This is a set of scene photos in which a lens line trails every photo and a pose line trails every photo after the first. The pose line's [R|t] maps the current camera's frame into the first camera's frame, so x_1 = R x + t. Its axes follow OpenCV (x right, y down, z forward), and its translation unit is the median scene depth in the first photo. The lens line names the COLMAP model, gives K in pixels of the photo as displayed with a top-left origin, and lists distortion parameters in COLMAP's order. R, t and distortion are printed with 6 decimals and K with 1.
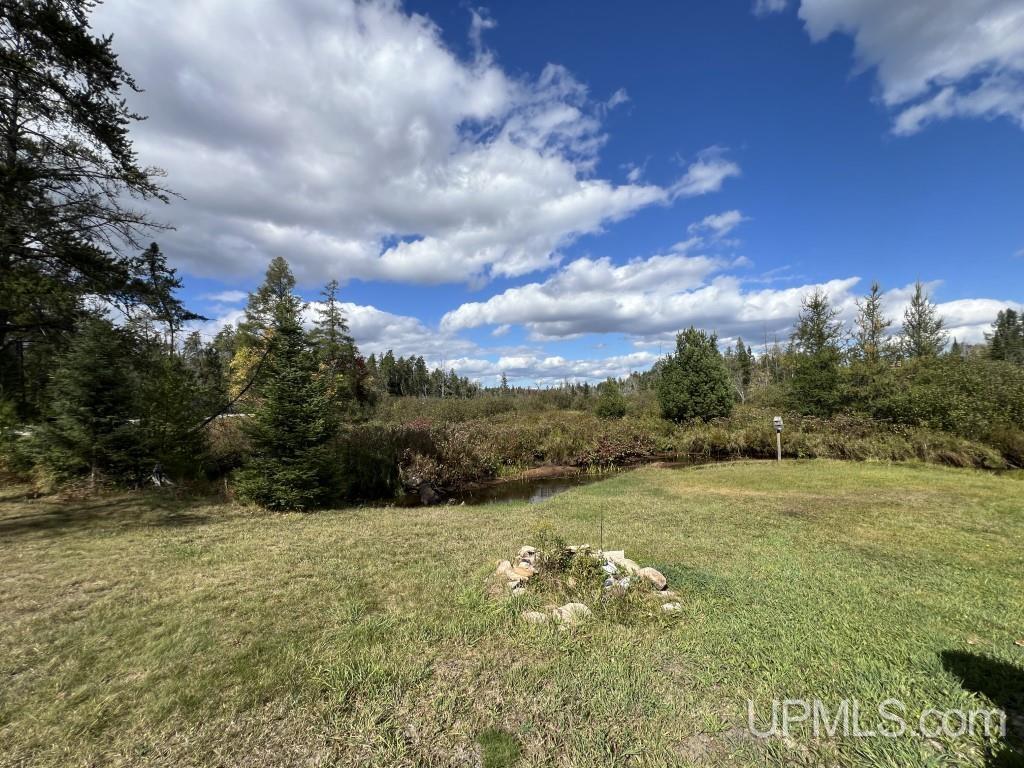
lens RADIAL K [[409.8, 0, 513.3], [0, 409.8, 384.7], [0, 0, 1]] dist [0.000239, 0.000244]
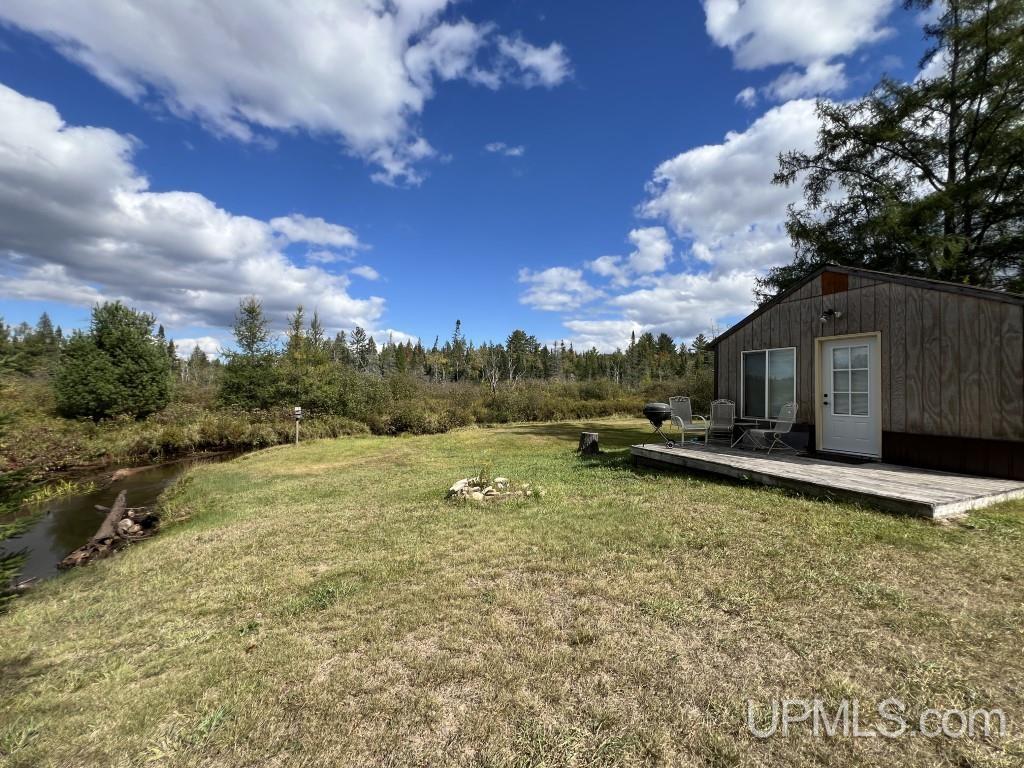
lens RADIAL K [[409.8, 0, 513.3], [0, 409.8, 384.7], [0, 0, 1]] dist [0.000239, 0.000244]
pose [[0.119254, 0.044697, 0.991857, -0.466189], [-0.048623, 0.998050, -0.039130, 0.029169], [-0.991672, -0.043561, 0.121195, 0.239302]]
